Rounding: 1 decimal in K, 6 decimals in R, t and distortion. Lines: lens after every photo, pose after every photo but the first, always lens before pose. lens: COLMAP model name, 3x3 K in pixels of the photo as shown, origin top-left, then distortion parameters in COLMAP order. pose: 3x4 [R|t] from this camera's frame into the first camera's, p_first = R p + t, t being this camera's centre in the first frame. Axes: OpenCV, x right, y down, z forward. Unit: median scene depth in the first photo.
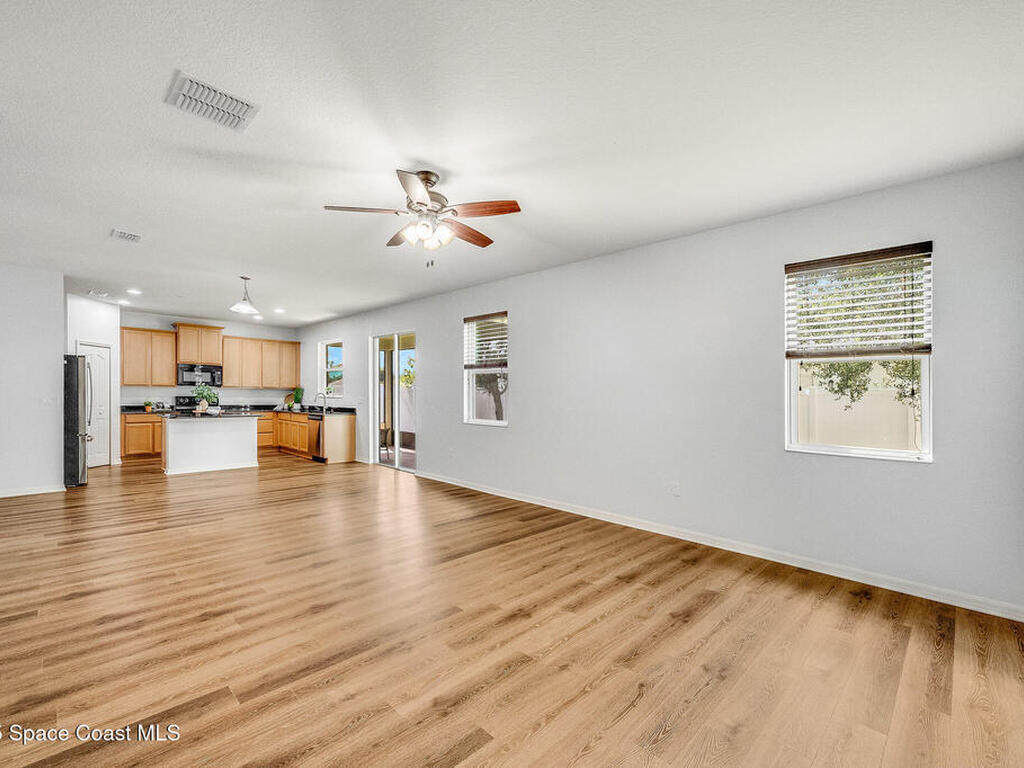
lens RADIAL K [[458.2, 0, 509.0], [0, 458.2, 392.9], [0, 0, 1]] dist [0.001639, -0.000134]
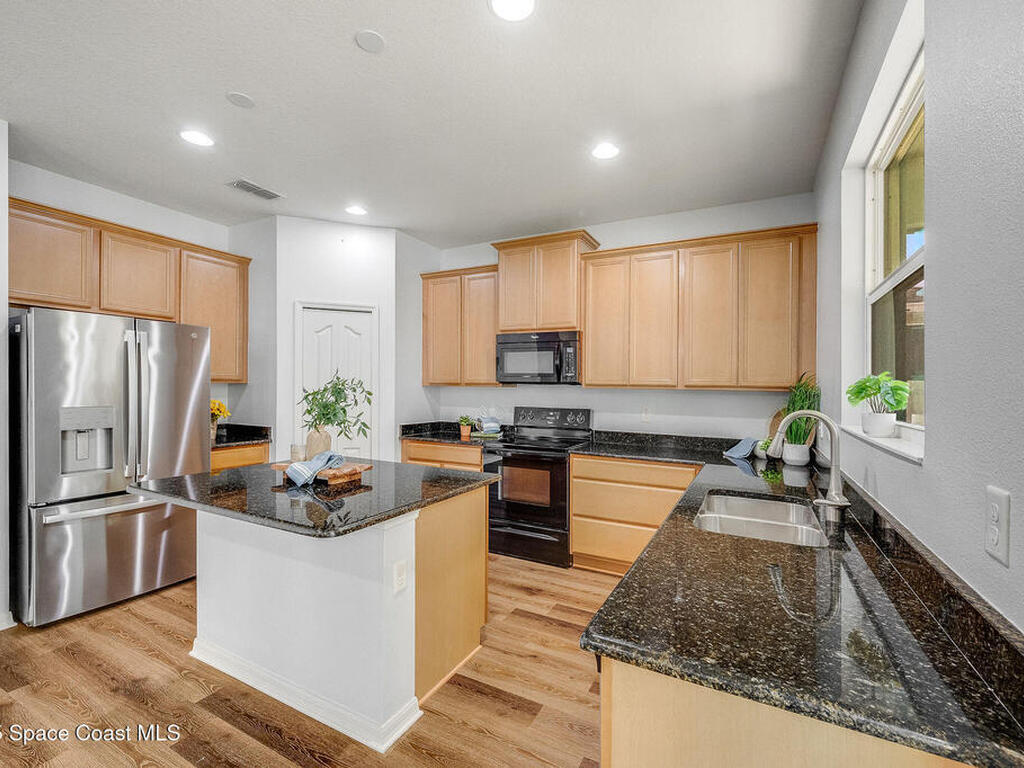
lens RADIAL K [[458.2, 0, 510.5], [0, 458.2, 385.0], [0, 0, 1]] dist [0.001639, -0.000134]
pose [[0.287999, -0.013611, -0.957534, -0.309326], [-0.007463, 0.999837, -0.016457, -0.007779], [0.957601, 0.011886, 0.287851, 0.947510]]
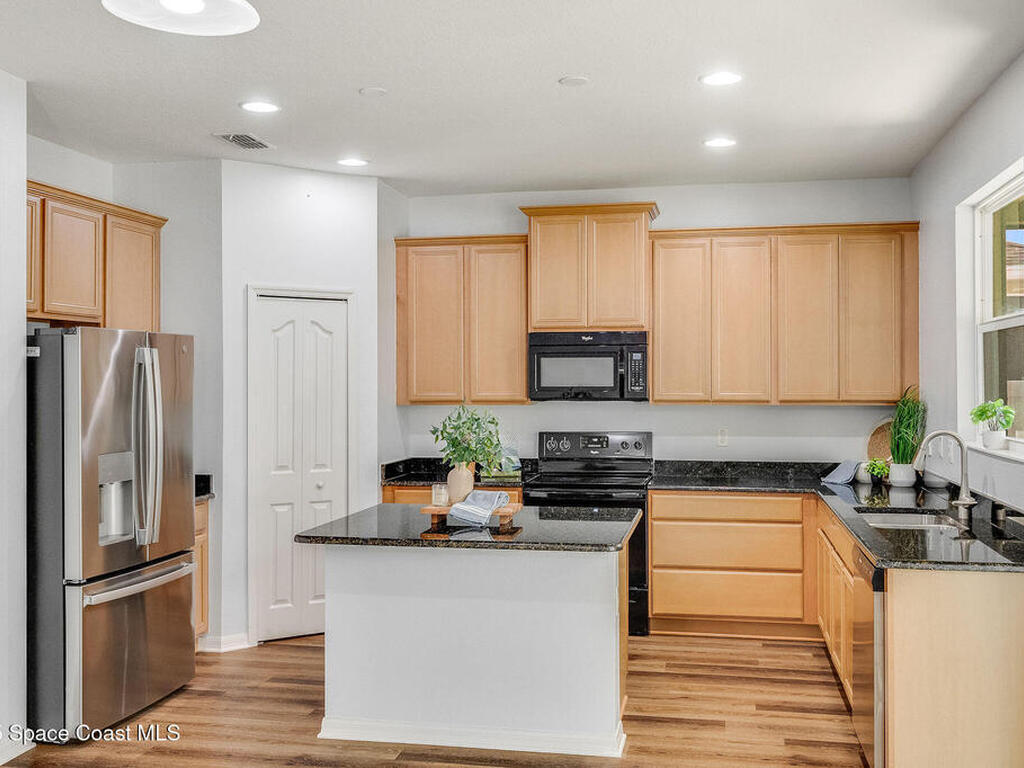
lens RADIAL K [[1012.4, 0, 514.9], [0, 1012.4, 376.0], [0, 0, 1]] dist [-0.000700, 0.000000]
pose [[0.547408, -0.019052, -0.836649, -0.138034], [0.013088, 0.999813, -0.014205, -0.025071], [0.836764, -0.003175, 0.547555, 0.643882]]
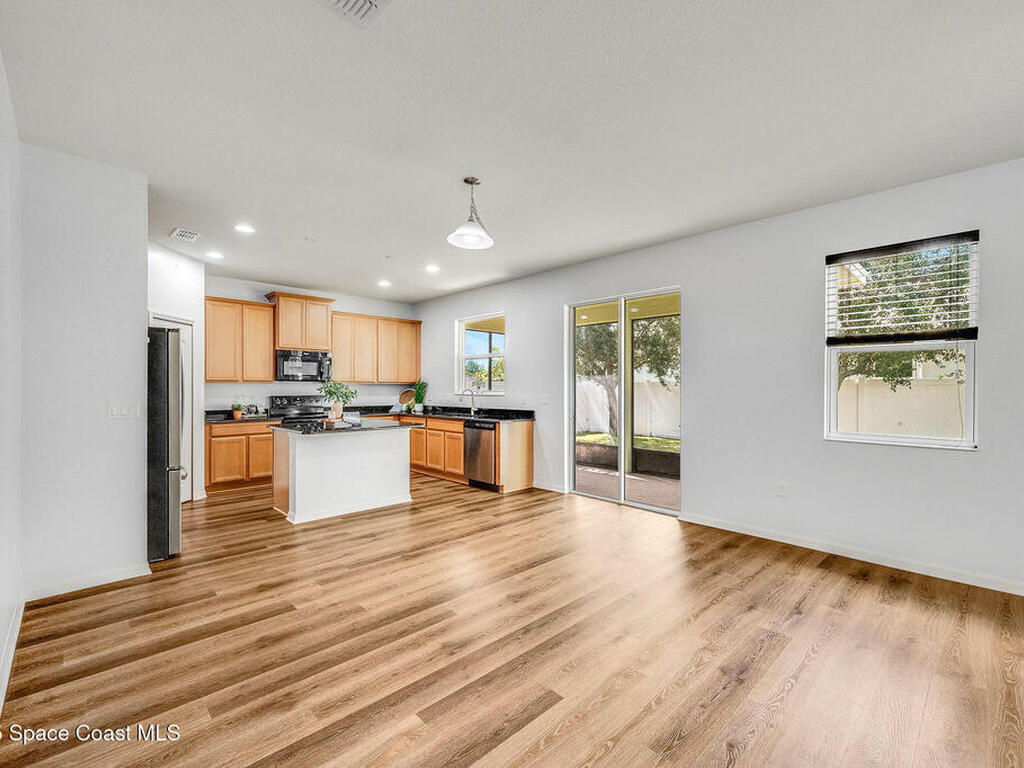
lens RADIAL K [[458.2, 0, 515.0], [0, 458.2, 378.4], [0, 0, 1]] dist [0.001639, -0.000134]
pose [[0.999748, -0.010504, -0.019849, -0.365544], [0.010143, 0.999783, -0.018208, -0.003129], [0.020036, 0.018002, 0.999637, 0.323264]]
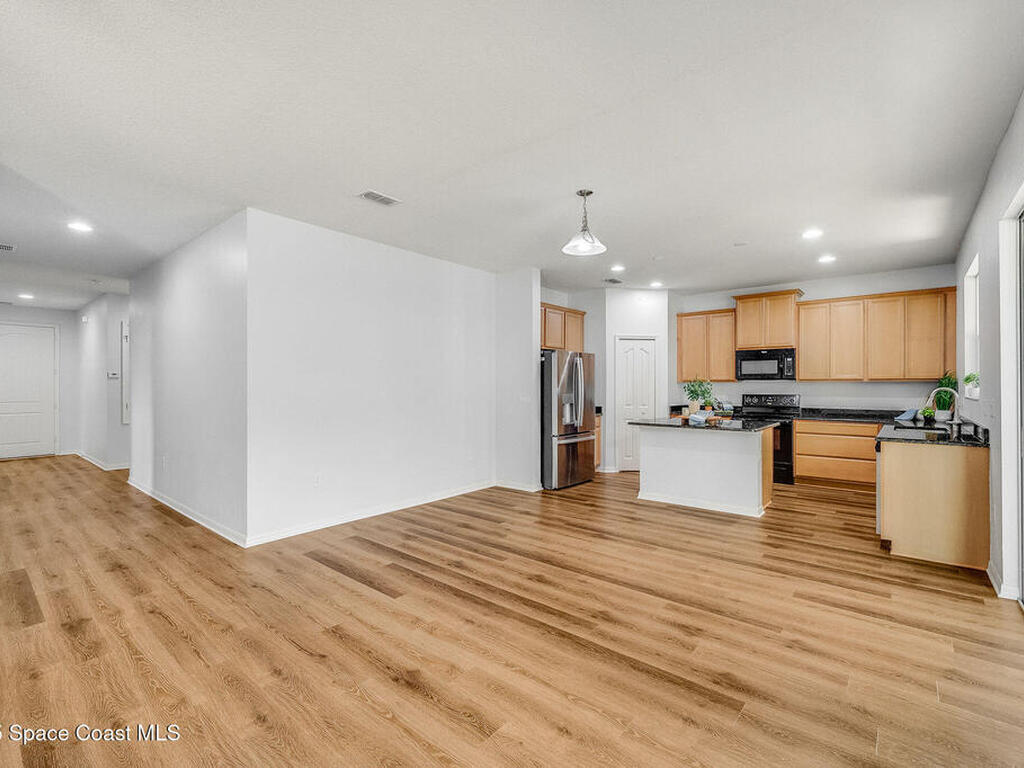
lens RADIAL K [[468.3, 0, 517.0], [0, 468.3, 387.1], [0, 0, 1]] dist [0.004013, -0.000883]
pose [[0.088707, -0.011256, -0.995994, 0.007642], [0.004763, 0.999930, -0.010876, 0.002283], [0.996046, -0.003779, 0.088755, 0.618297]]
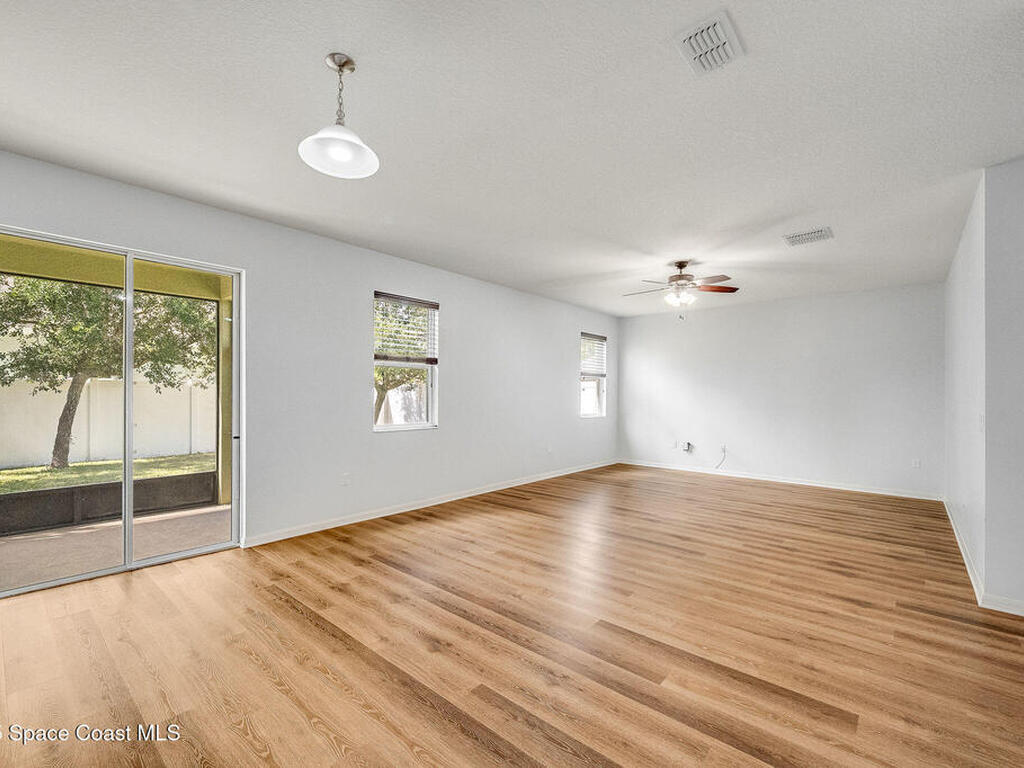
lens RADIAL K [[458.2, 0, 515.1], [0, 458.2, 382.5], [0, 0, 1]] dist [0.001639, -0.000134]
pose [[-0.074988, 0.009867, 0.997136, -0.663306], [-0.010978, 0.999882, -0.010720, -0.006852], [-0.997124, -0.011751, -0.074871, 0.644337]]
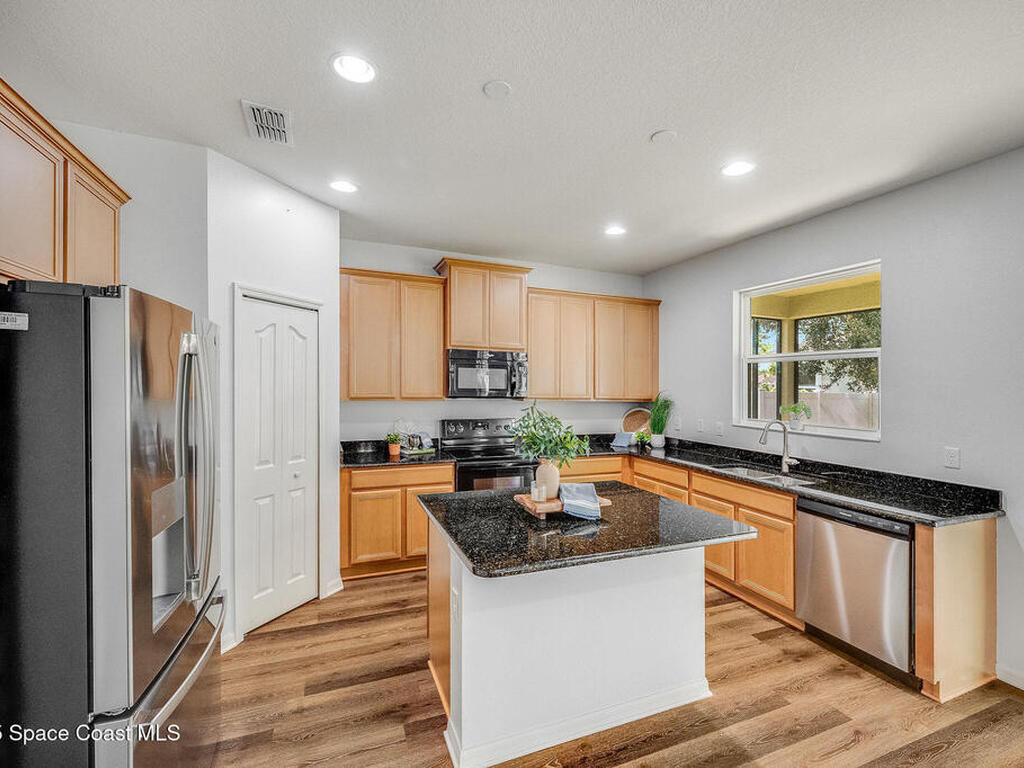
lens RADIAL K [[458.2, 0, 512.8], [0, 458.2, 390.0], [0, 0, 1]] dist [0.001639, -0.000134]
pose [[0.918475, 0.007778, -0.395403, -0.521584], [-0.003978, 0.999938, 0.010430, -0.031023], [0.395460, -0.008007, 0.918448, 0.657716]]
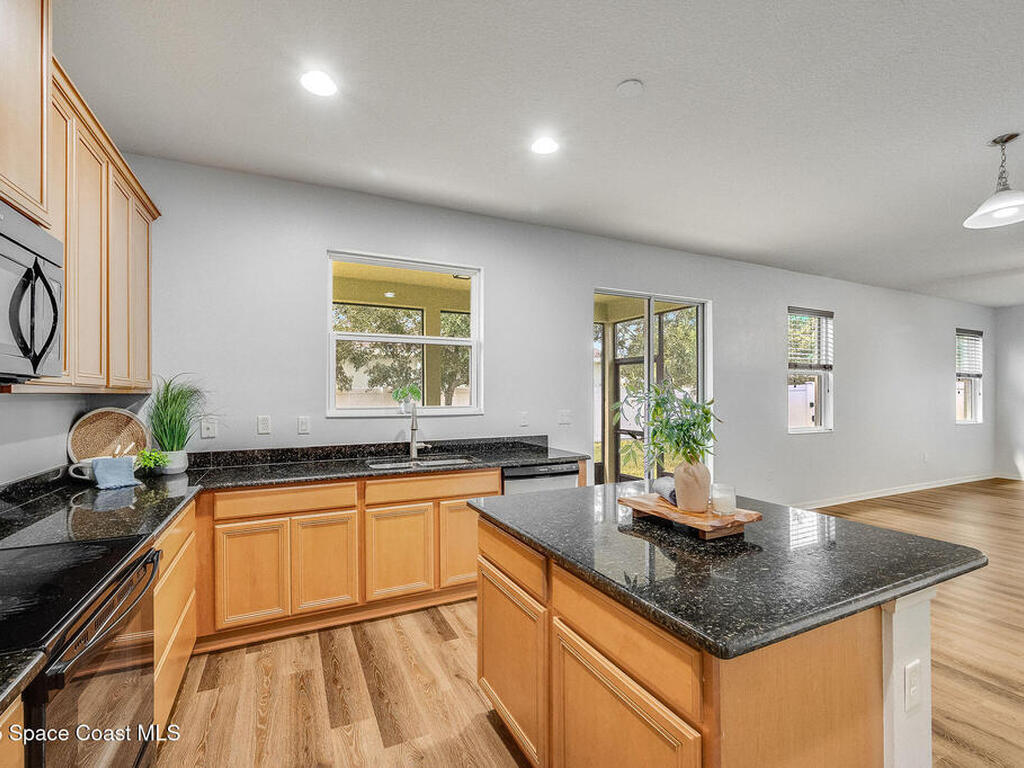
lens RADIAL K [[458.2, 0, 522.1], [0, 458.2, 386.6], [0, 0, 1]] dist [0.001639, -0.000134]
pose [[0.336096, 0.002851, 0.941824, -0.804995], [0.002618, 0.999989, -0.003961, -0.013293], [-0.941824, 0.003797, 0.336084, 0.915822]]
